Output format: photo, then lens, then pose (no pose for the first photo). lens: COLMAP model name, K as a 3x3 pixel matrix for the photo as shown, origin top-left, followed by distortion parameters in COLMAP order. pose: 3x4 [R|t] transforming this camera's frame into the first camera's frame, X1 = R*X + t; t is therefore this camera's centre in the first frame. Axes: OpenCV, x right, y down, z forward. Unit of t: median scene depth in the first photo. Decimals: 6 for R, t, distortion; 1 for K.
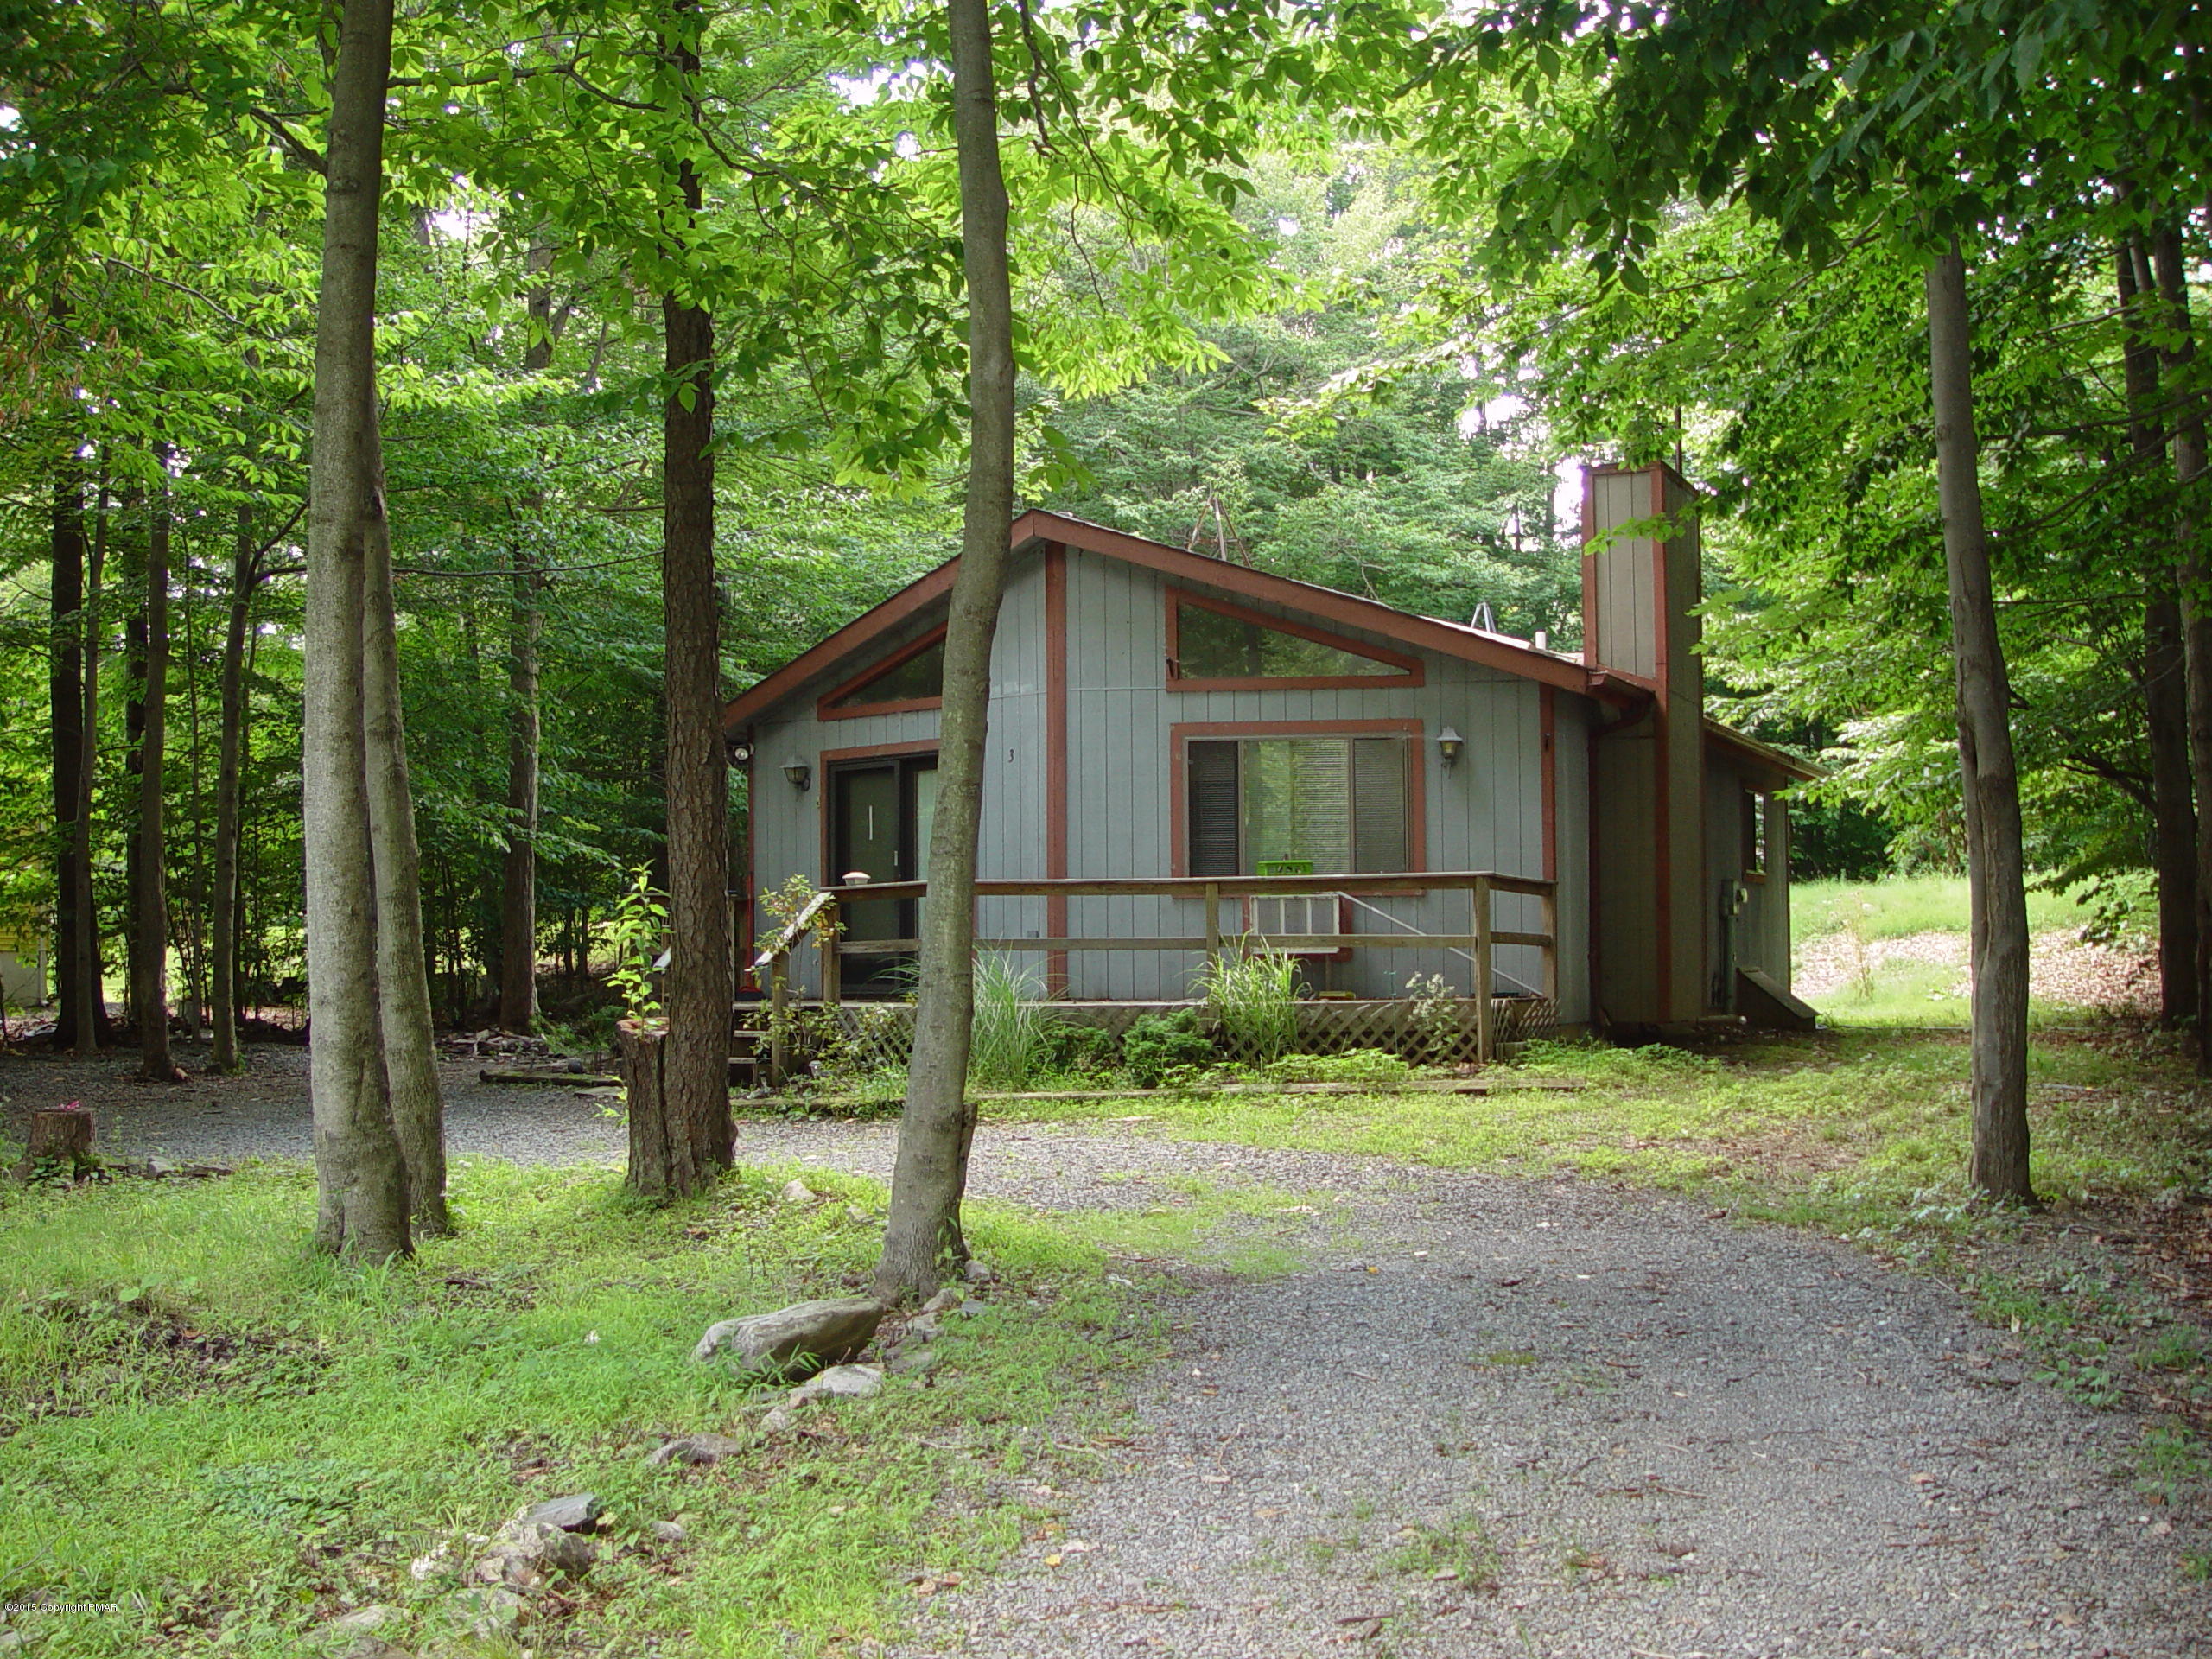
lens RADIAL K [[2530.3, 0, 1056.1], [0, 2530.3, 869.0], [0, 0, 1]] dist [-0.202056, 0.238096]
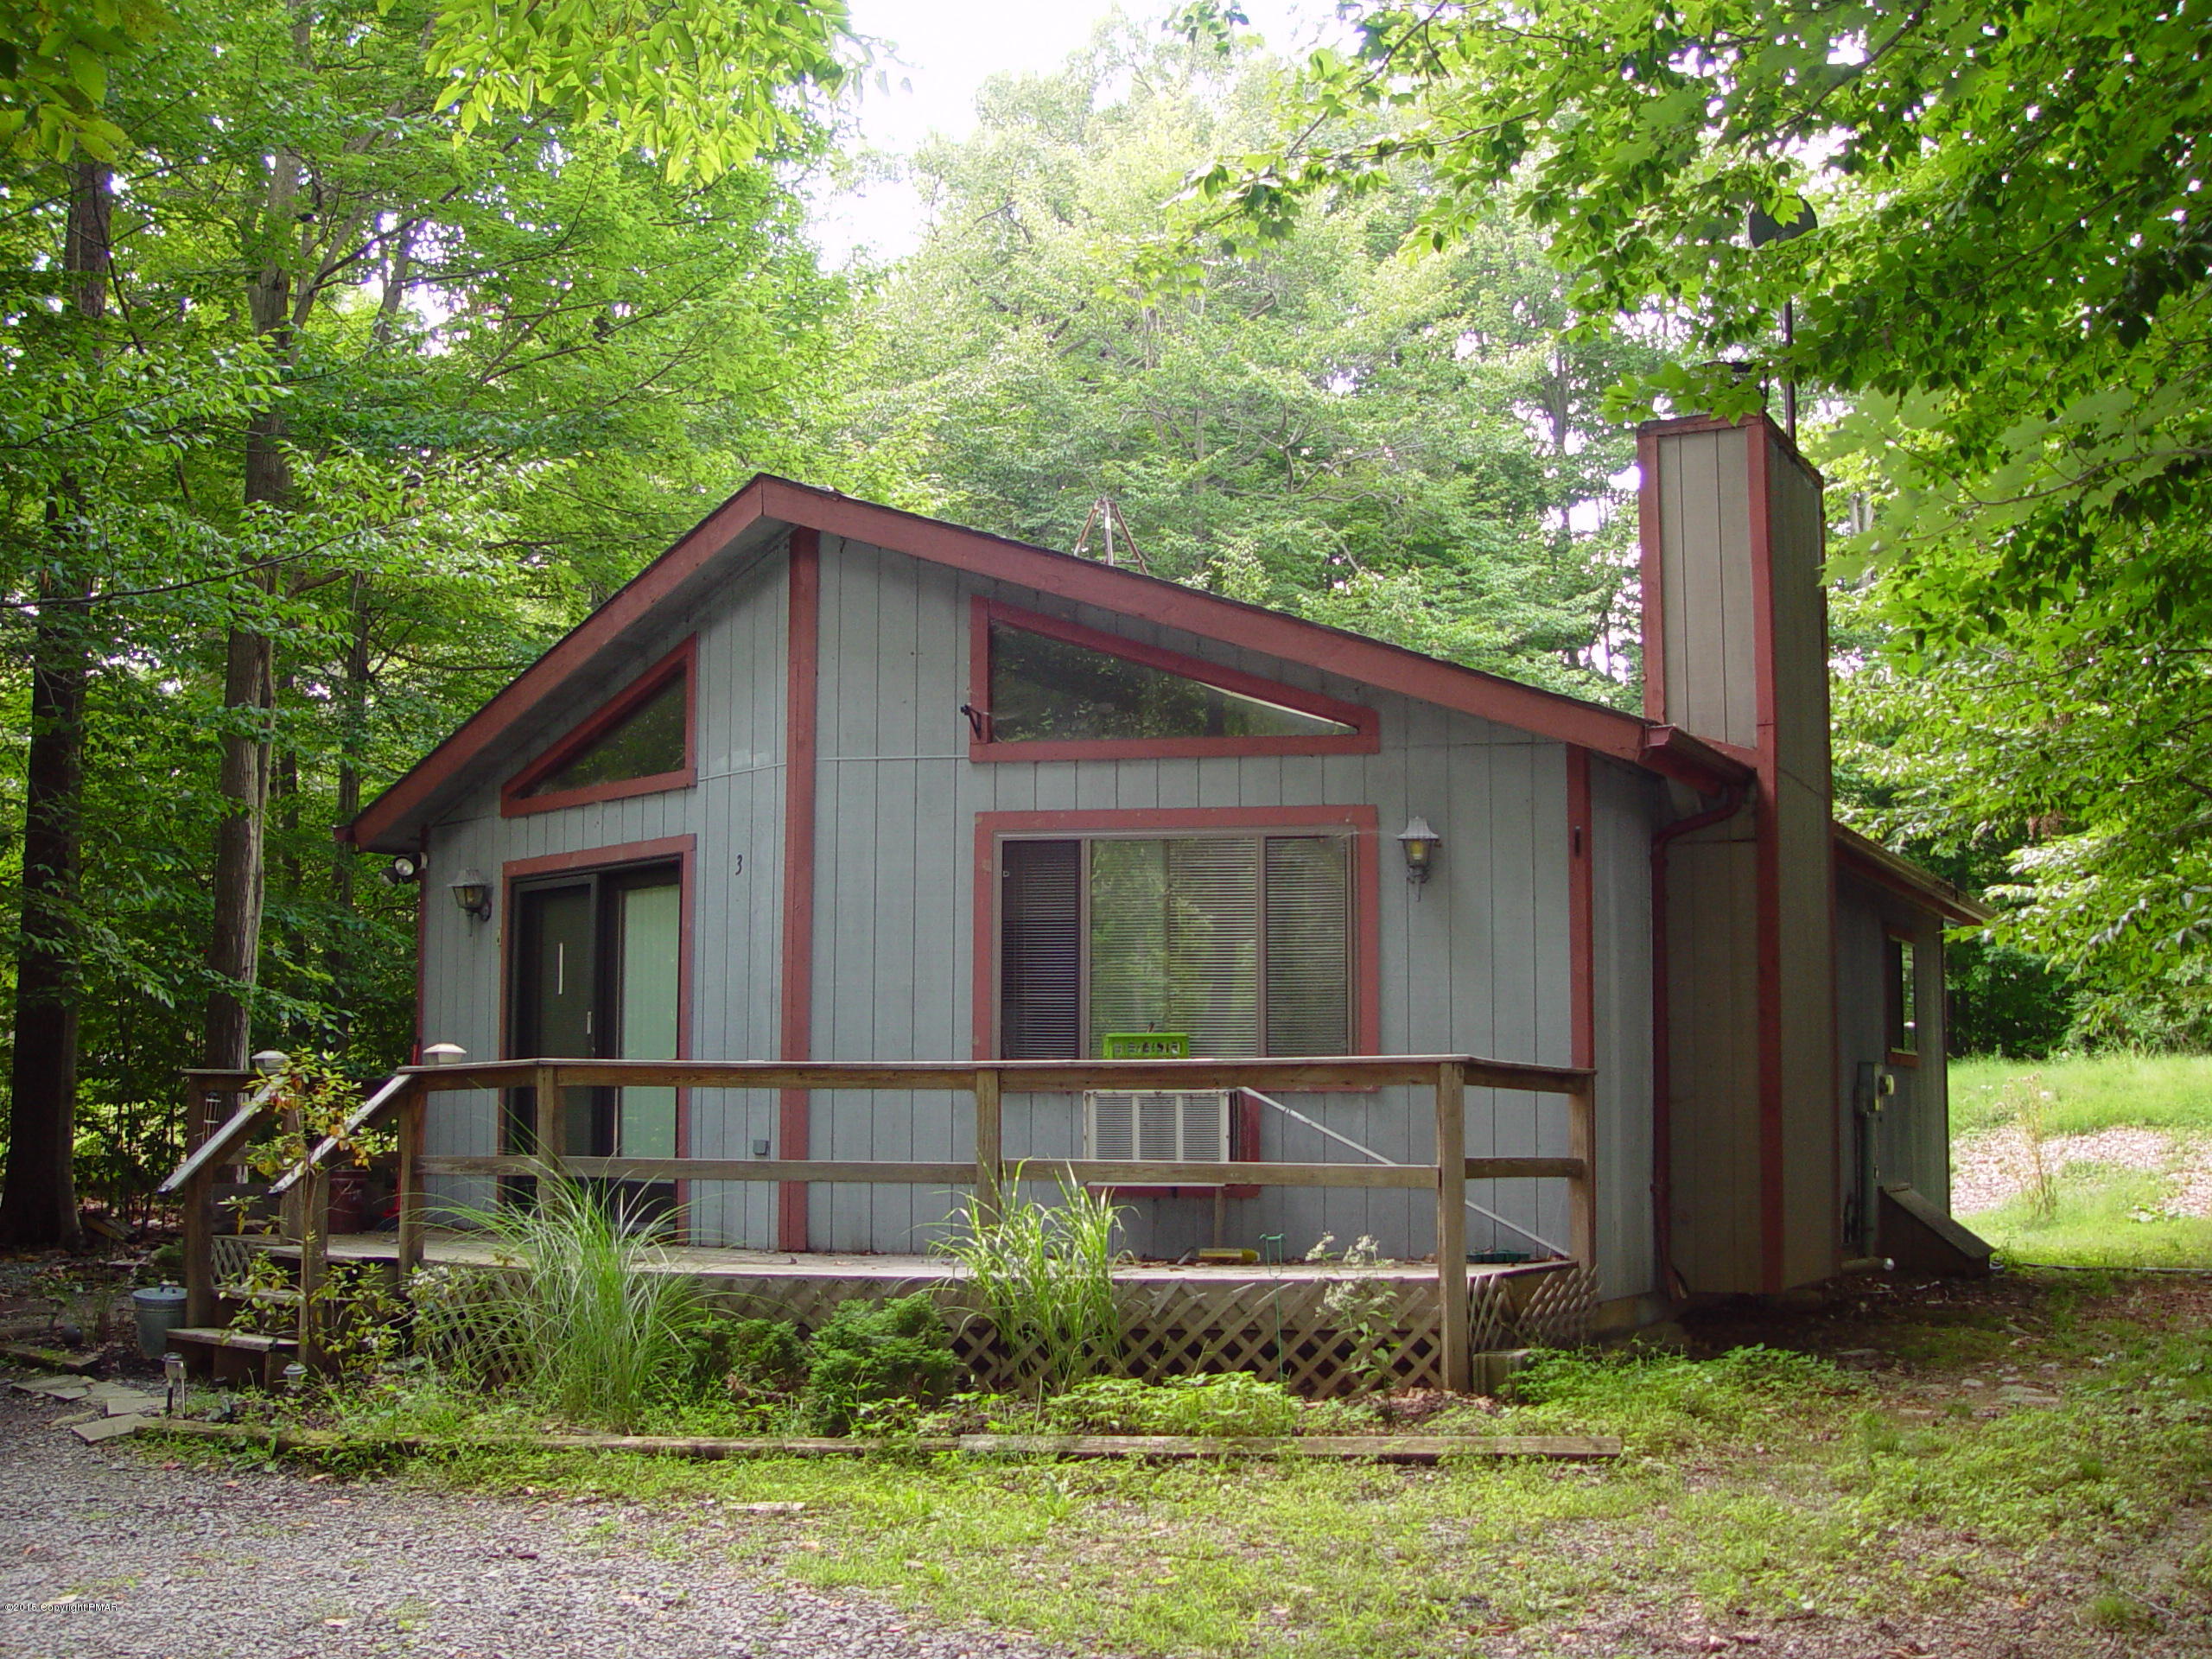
lens RADIAL K [[2530.3, 0, 1056.1], [0, 2530.3, 869.0], [0, 0, 1]] dist [-0.202056, 0.238096]
pose [[0.998966, 0.006112, -0.045055, 0.093661], [-0.009081, 0.997779, -0.065989, -0.002274], [0.044552, 0.066330, 0.996803, 0.375302]]
